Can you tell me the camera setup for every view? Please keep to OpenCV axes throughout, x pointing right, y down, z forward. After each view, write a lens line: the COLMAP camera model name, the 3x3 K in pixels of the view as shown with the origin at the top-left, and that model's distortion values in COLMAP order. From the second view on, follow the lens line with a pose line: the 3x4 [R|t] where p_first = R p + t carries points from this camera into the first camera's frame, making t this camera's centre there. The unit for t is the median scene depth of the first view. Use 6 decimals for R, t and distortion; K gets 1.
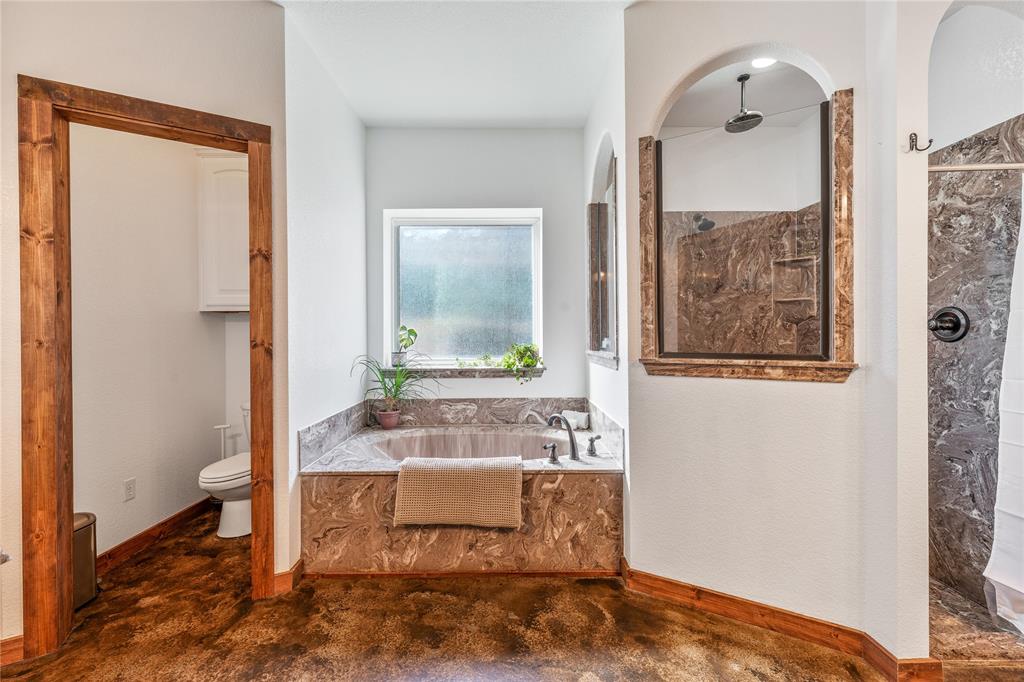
lens RADIAL K [[408.3, 0, 512.0], [0, 408.3, 341.0], [0, 0, 1]] dist [-0.000126, 0.000014]
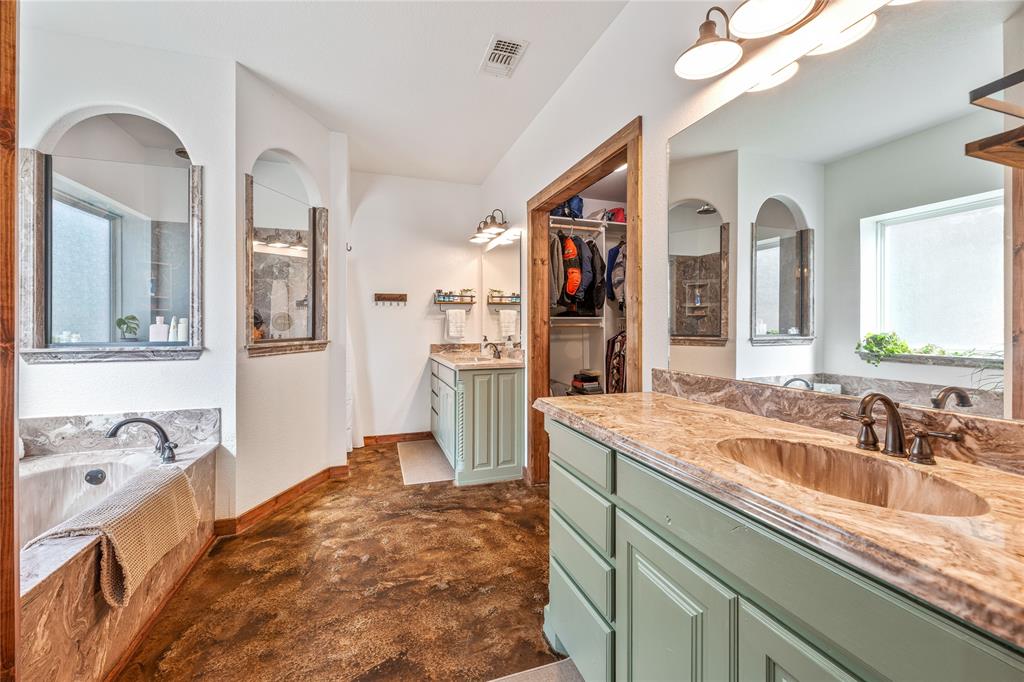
lens RADIAL K [[417.8, 0, 514.4], [0, 417.8, 310.5], [0, 0, 1]] dist [-0.000125, -0.000141]
pose [[-0.327798, 0.037848, 0.943989, -1.382637], [0.008045, 0.999273, -0.037271, -0.012122], [-0.944714, -0.004623, -0.327864, 0.721300]]
